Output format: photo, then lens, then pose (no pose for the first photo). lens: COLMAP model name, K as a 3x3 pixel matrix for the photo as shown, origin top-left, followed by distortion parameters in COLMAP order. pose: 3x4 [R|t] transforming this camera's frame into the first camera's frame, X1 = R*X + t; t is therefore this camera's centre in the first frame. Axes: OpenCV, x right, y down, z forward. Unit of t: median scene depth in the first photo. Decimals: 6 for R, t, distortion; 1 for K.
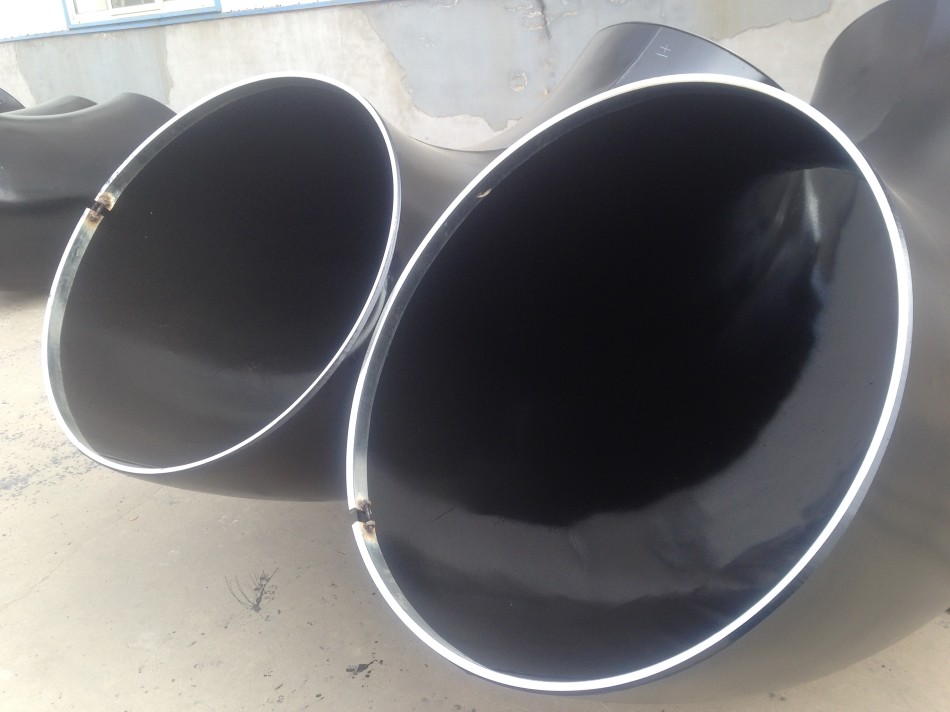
lens RADIAL K [[879.5, 0, 475.0], [0, 879.5, 356.0], [0, 0, 1]] dist [0.186235, -0.312884]
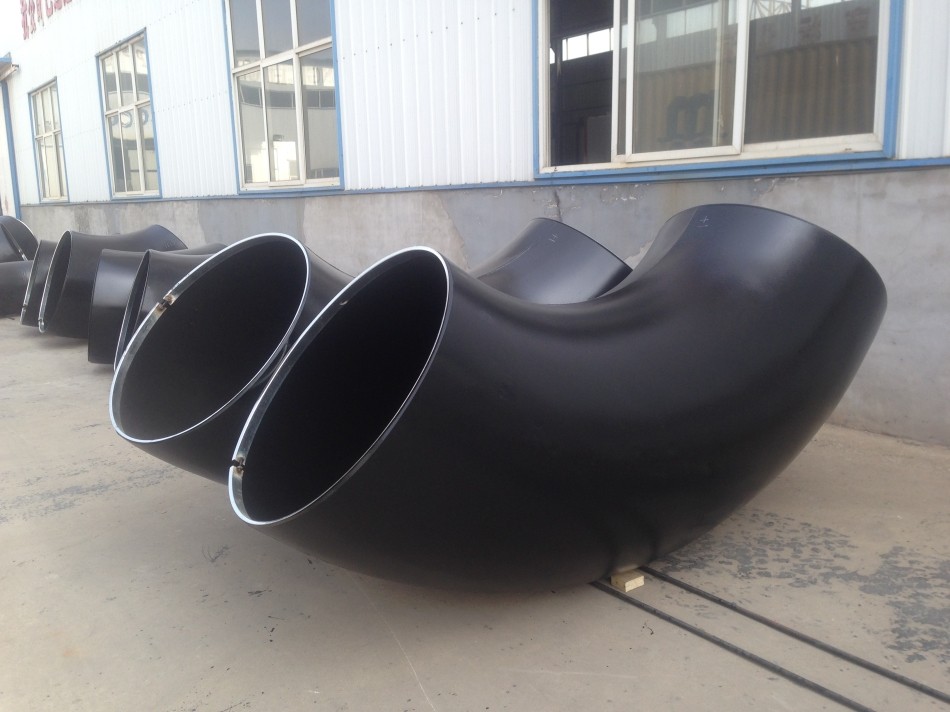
lens RADIAL K [[879.5, 0, 475.0], [0, 879.5, 356.0], [0, 0, 1]] dist [0.186235, -0.312884]
pose [[0.981502, 0.088170, -0.169939, 0.160138], [-0.117456, 0.978277, -0.170815, 0.054109], [0.151186, 0.187615, 0.970538, -0.185828]]
